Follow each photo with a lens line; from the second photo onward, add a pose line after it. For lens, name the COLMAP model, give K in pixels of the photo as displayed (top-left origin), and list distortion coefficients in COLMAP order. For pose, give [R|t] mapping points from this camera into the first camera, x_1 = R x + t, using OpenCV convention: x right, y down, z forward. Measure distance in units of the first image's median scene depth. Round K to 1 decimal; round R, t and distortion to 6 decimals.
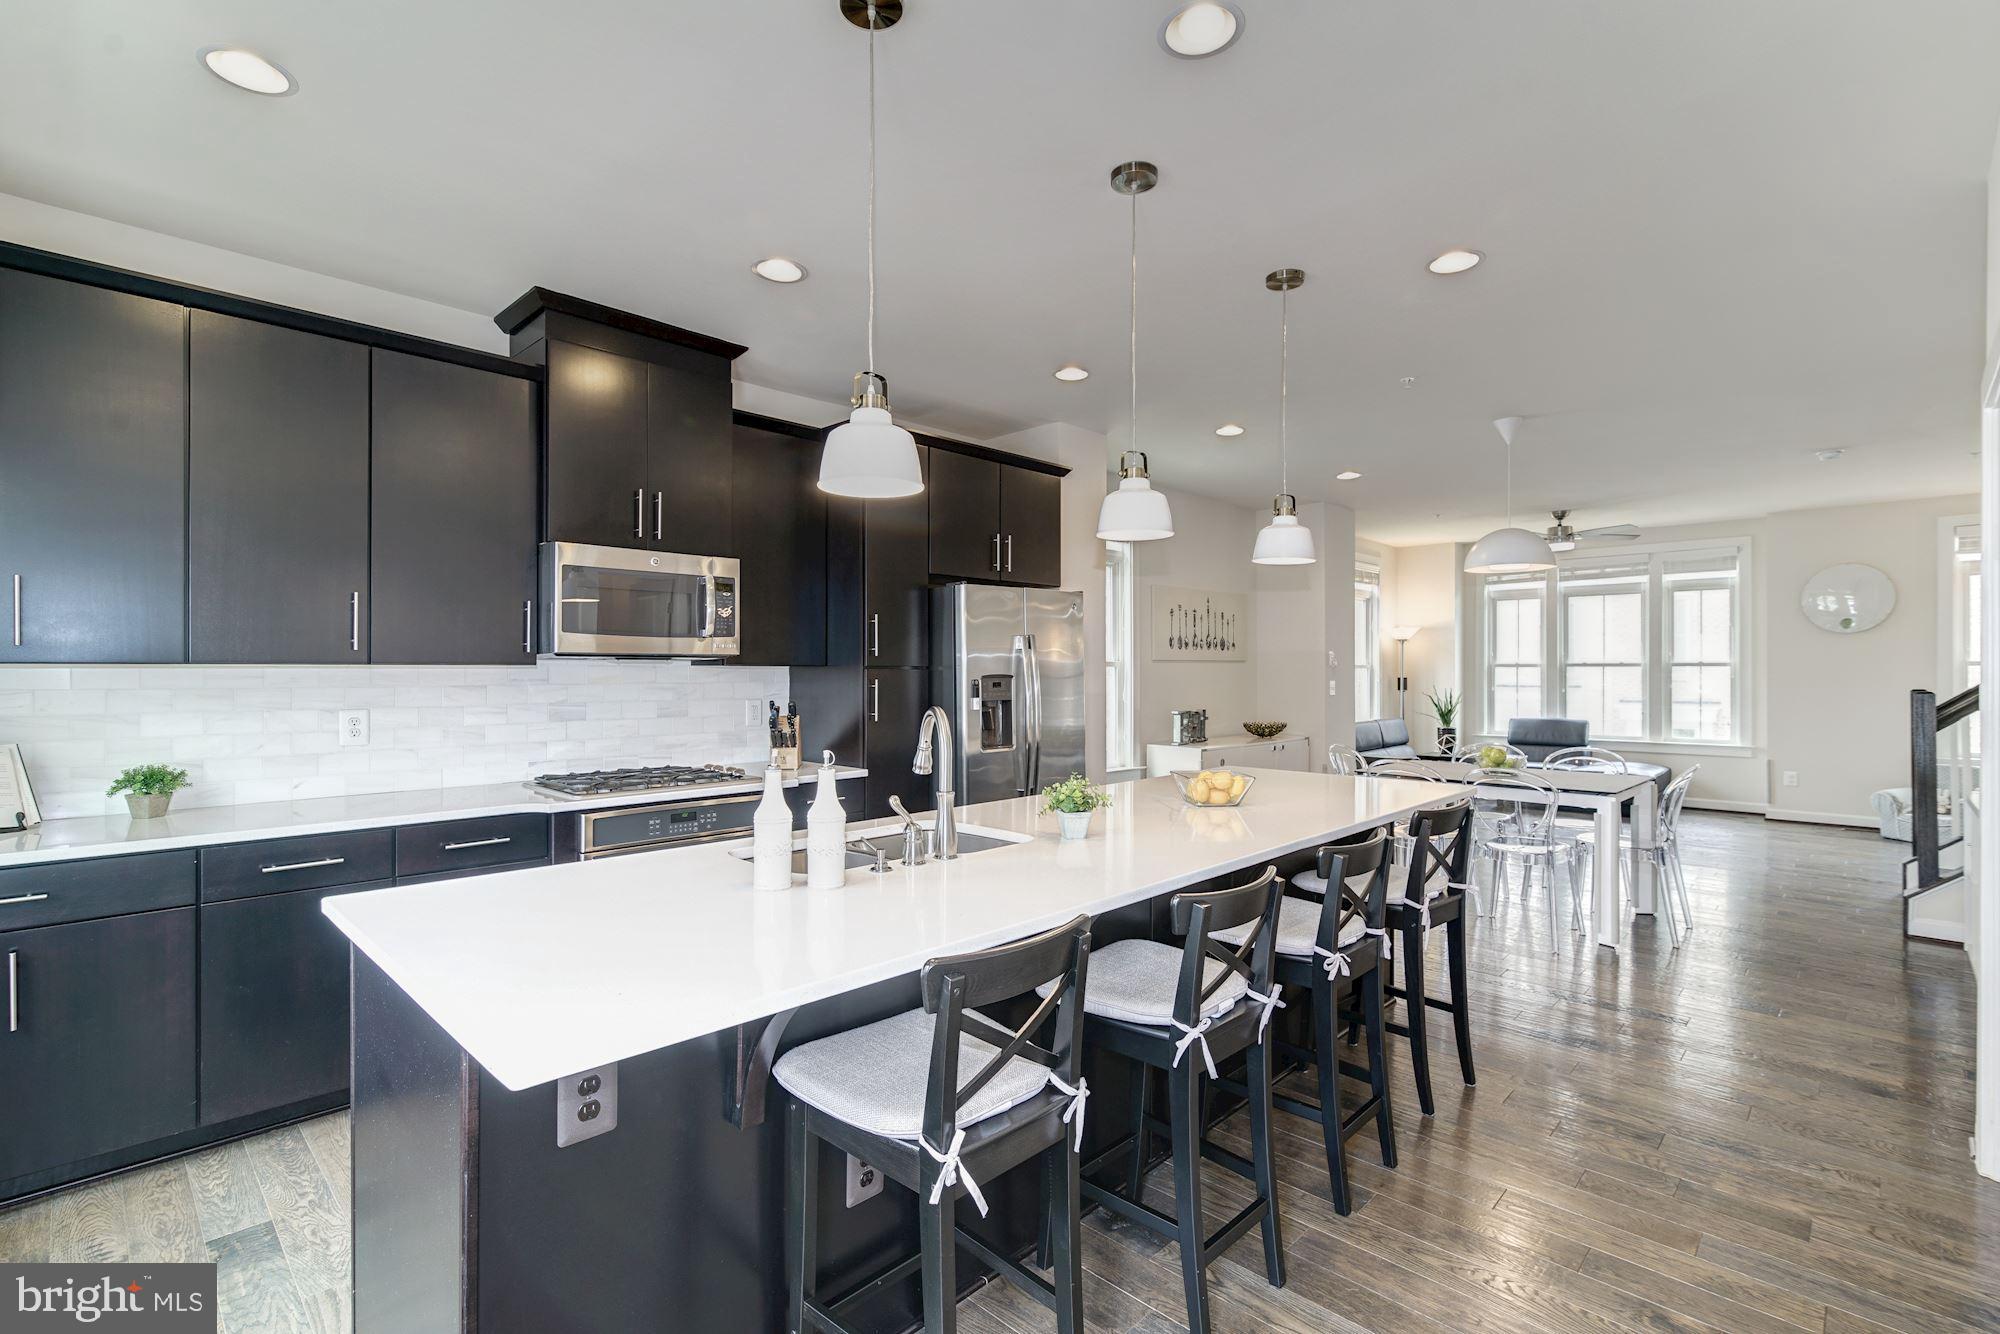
lens RADIAL K [[929.5, 0, 993.4], [0, 929.5, 665.2], [0, 0, 1]] dist [0.000196, 0.000247]
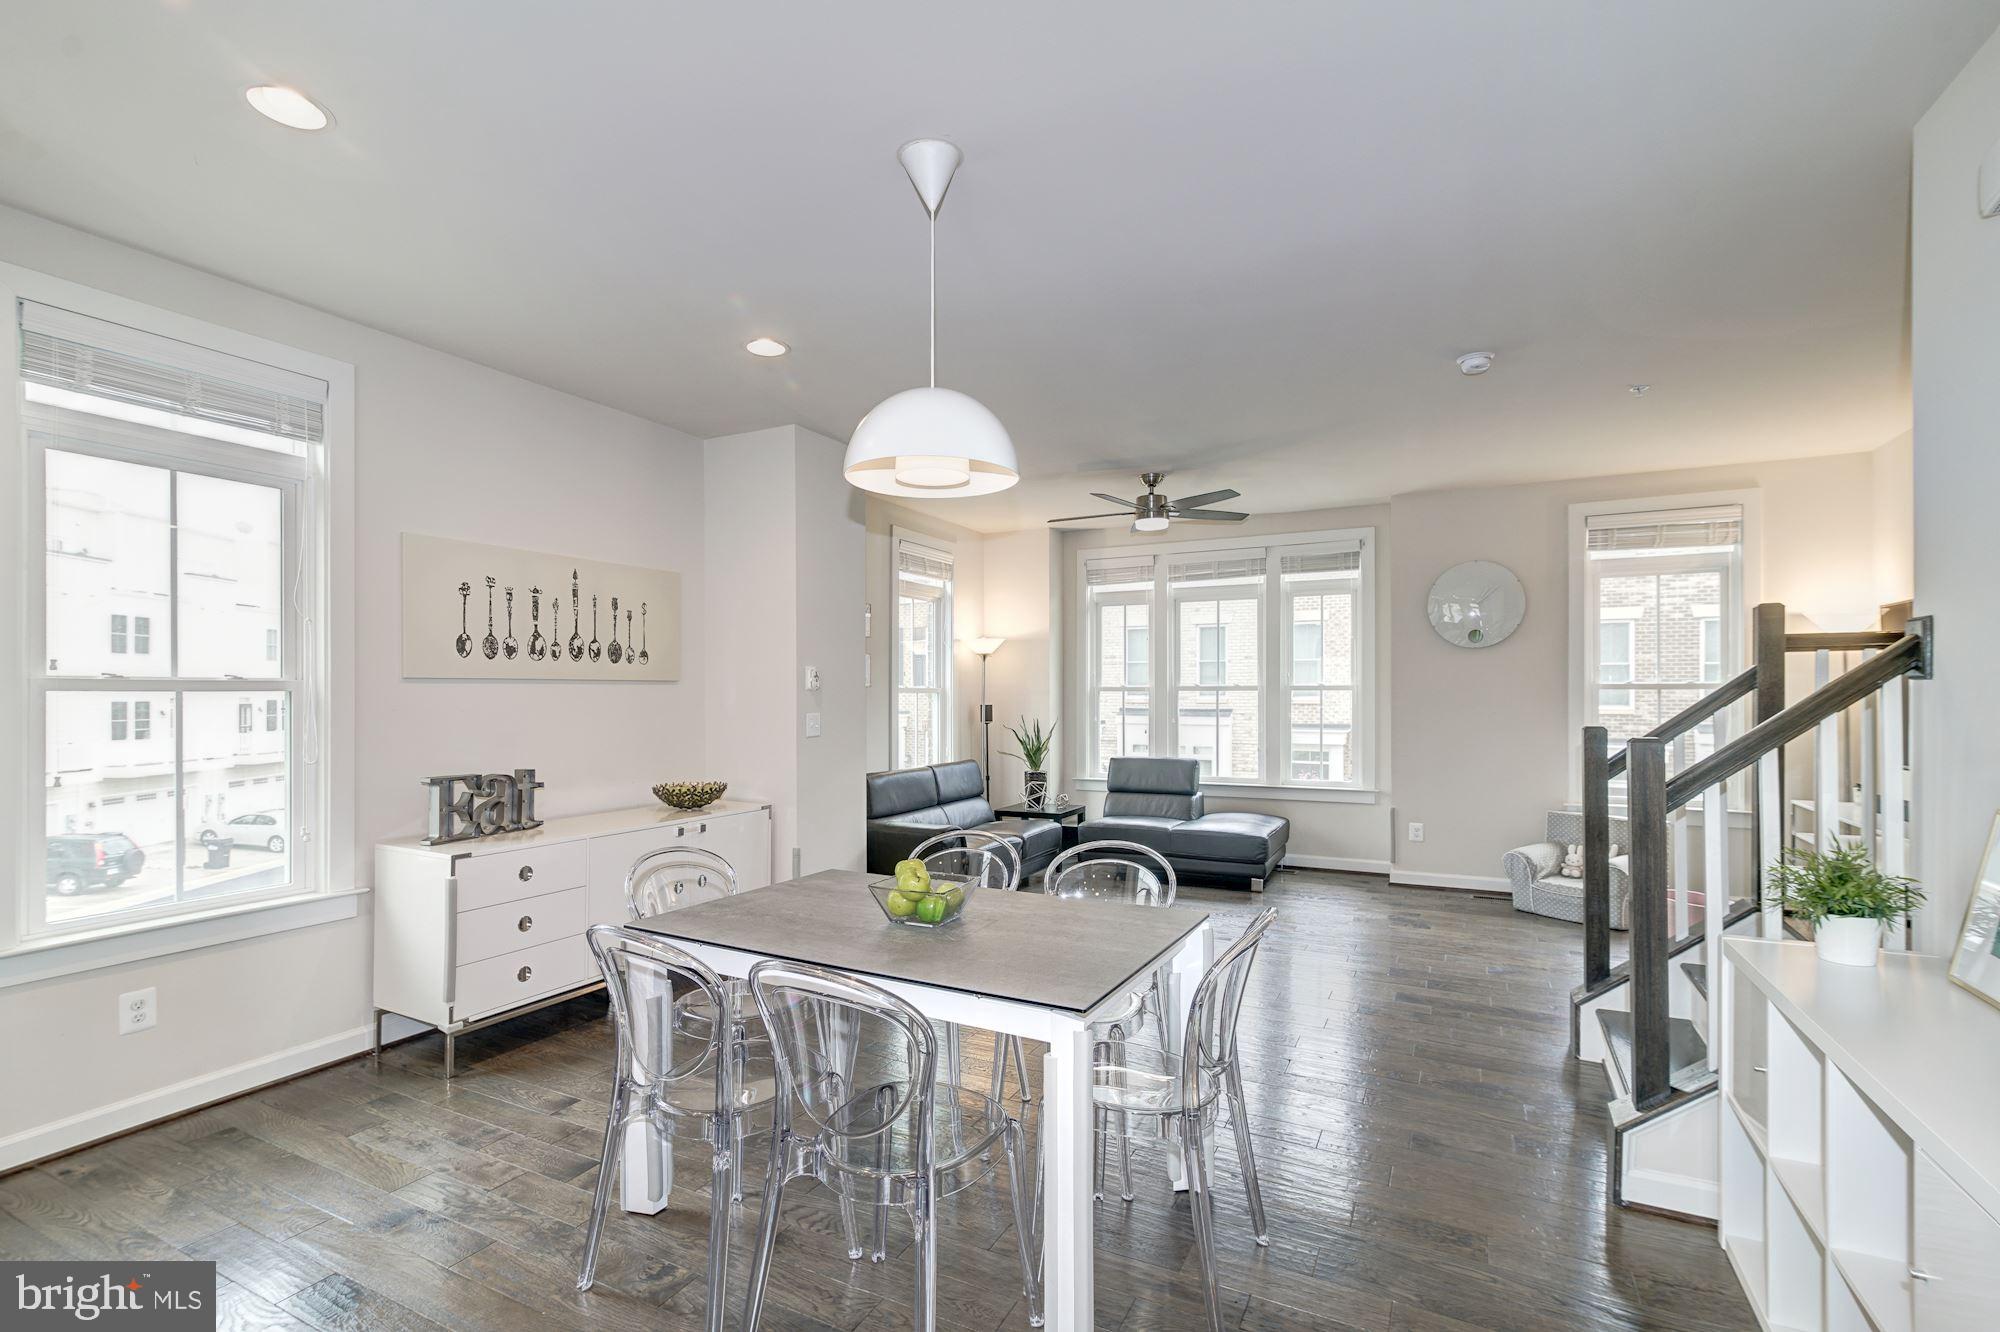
lens RADIAL K [[913.6, 0, 987.9], [0, 913.6, 693.1], [0, 0, 1]] dist [-0.019039, 0.000295]
pose [[0.960220, -0.001129, 0.279243, 0.290574], [0.000127, 0.999993, 0.003605, 0.001084], [-0.279245, -0.003426, 0.960214, 0.357249]]
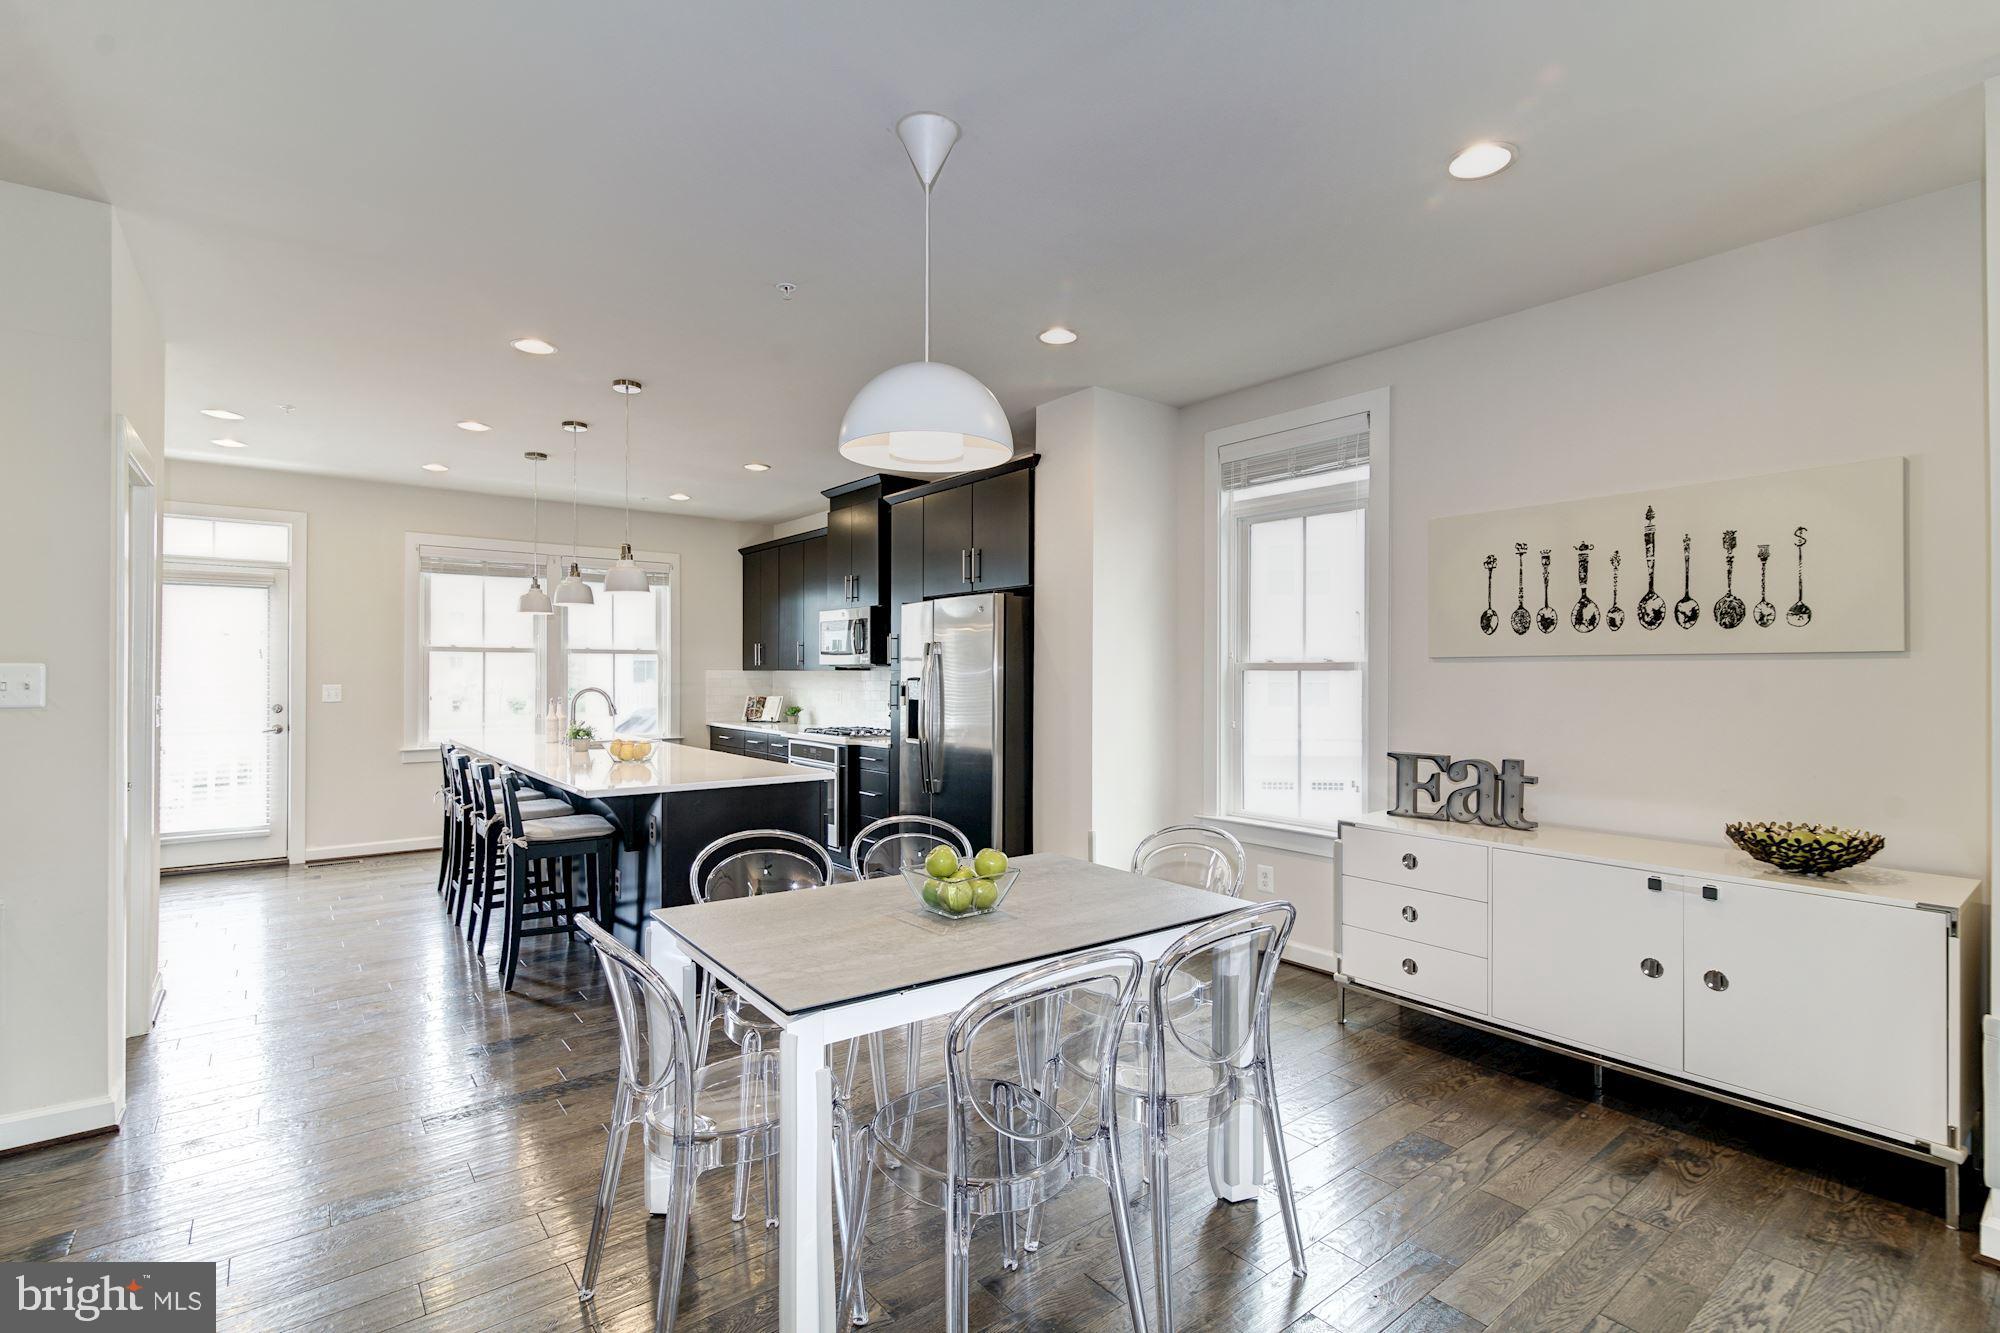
lens RADIAL K [[929.5, 0, 993.4], [0, 929.5, 664.7], [0, 0, 1]] dist [0.000196, 0.000247]
pose [[-0.143767, -0.008191, -0.989578, 0.635004], [0.002438, 0.999960, -0.008631, 0.002345], [0.989609, -0.003654, -0.143742, 0.696322]]
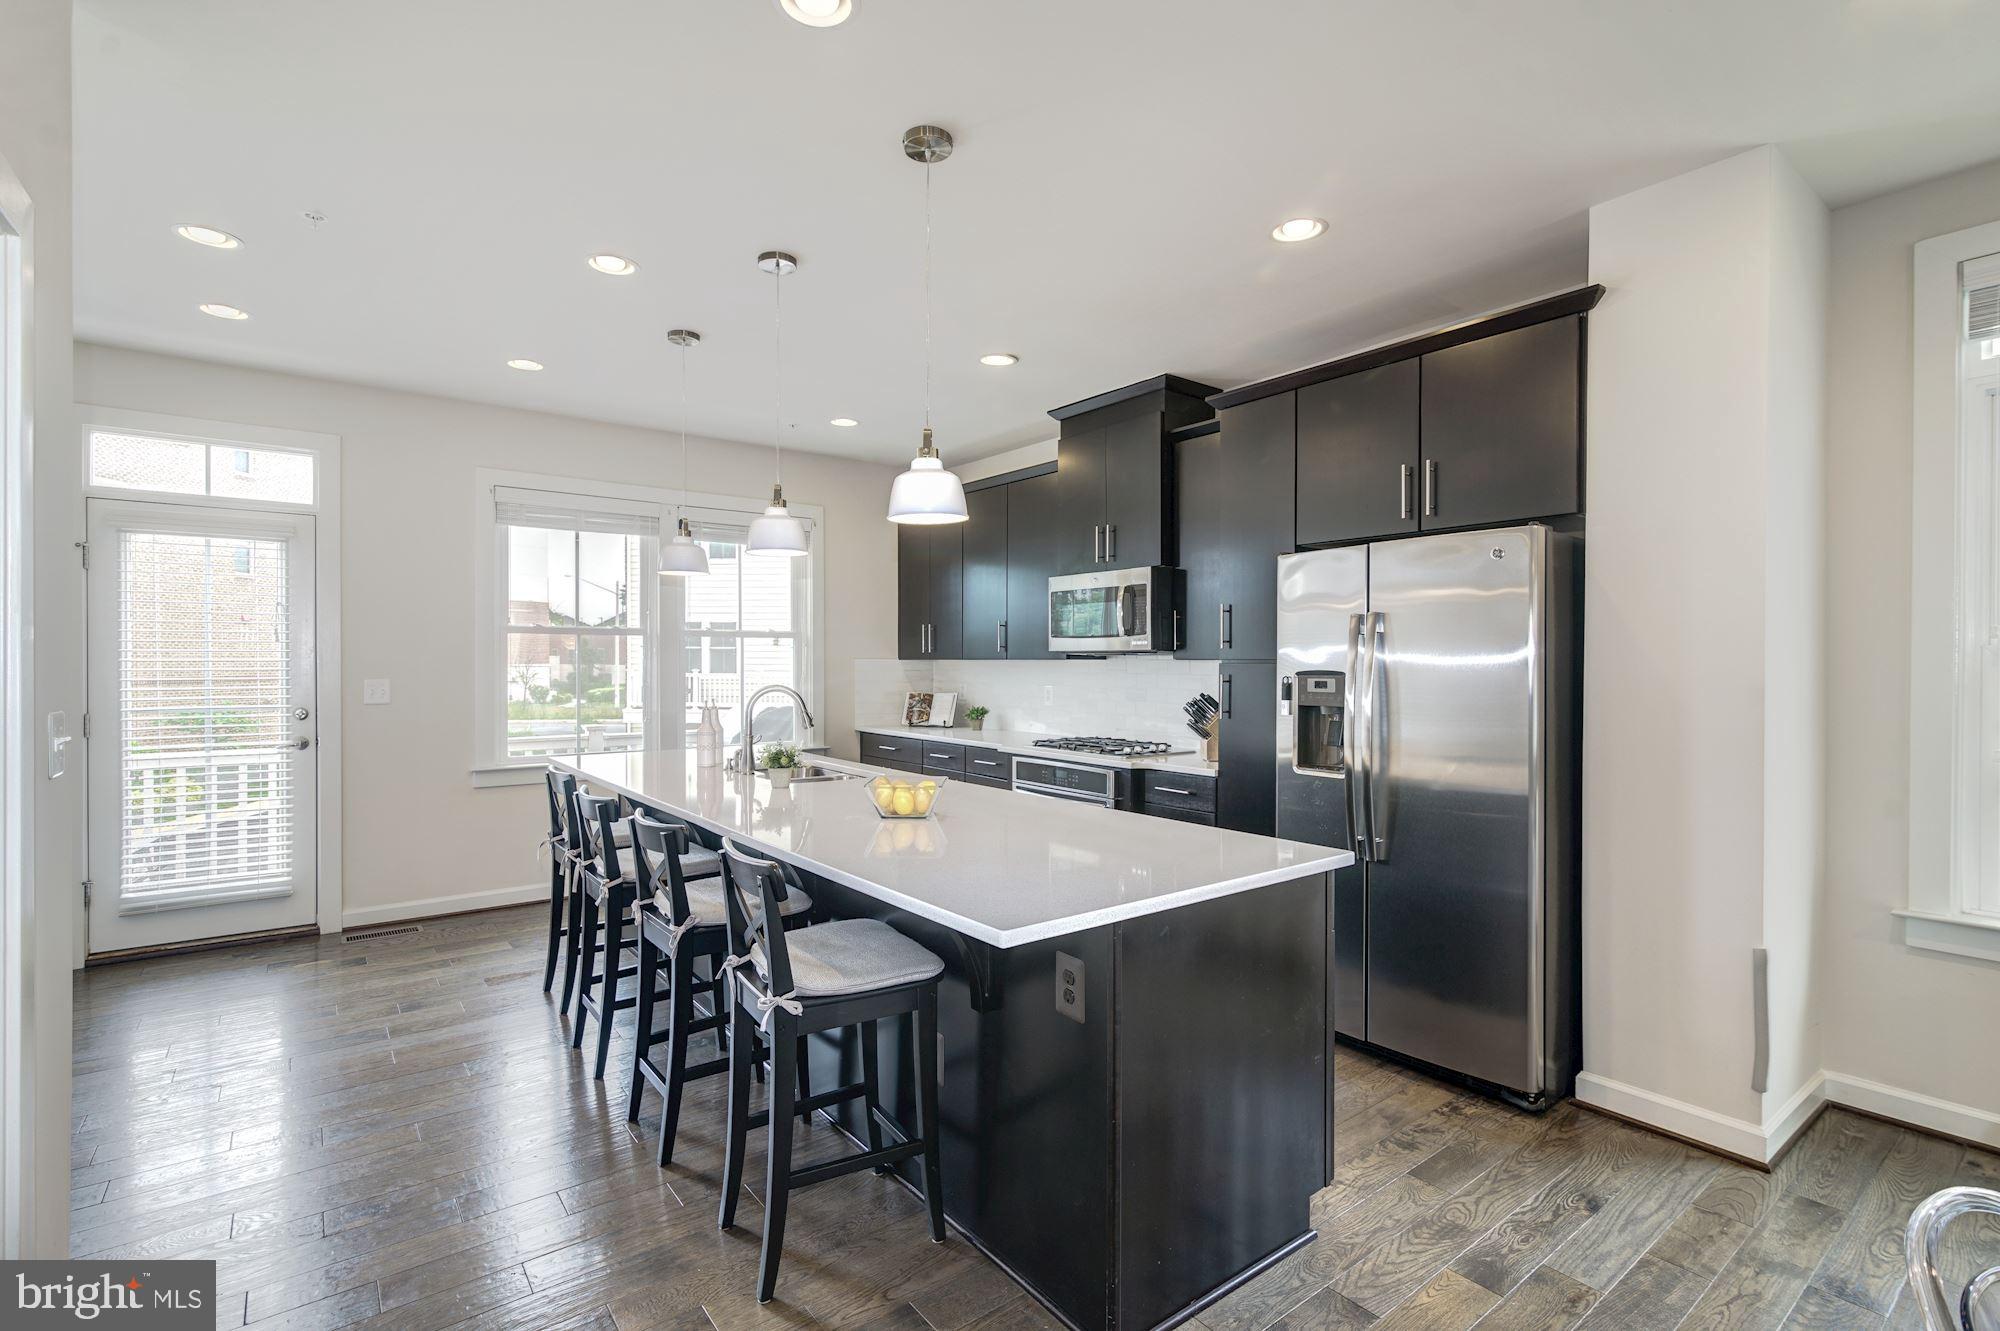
lens RADIAL K [[923.4, 0, 1000.0], [0, 923.4, 665.5], [0, 0, 1]] dist [0.000362, 0.000541]
pose [[-0.151187, 0.004559, -0.988495, 0.418481], [0.001769, 0.999989, 0.004342, 0.001193], [0.988504, -0.001092, -0.151193, 0.472657]]
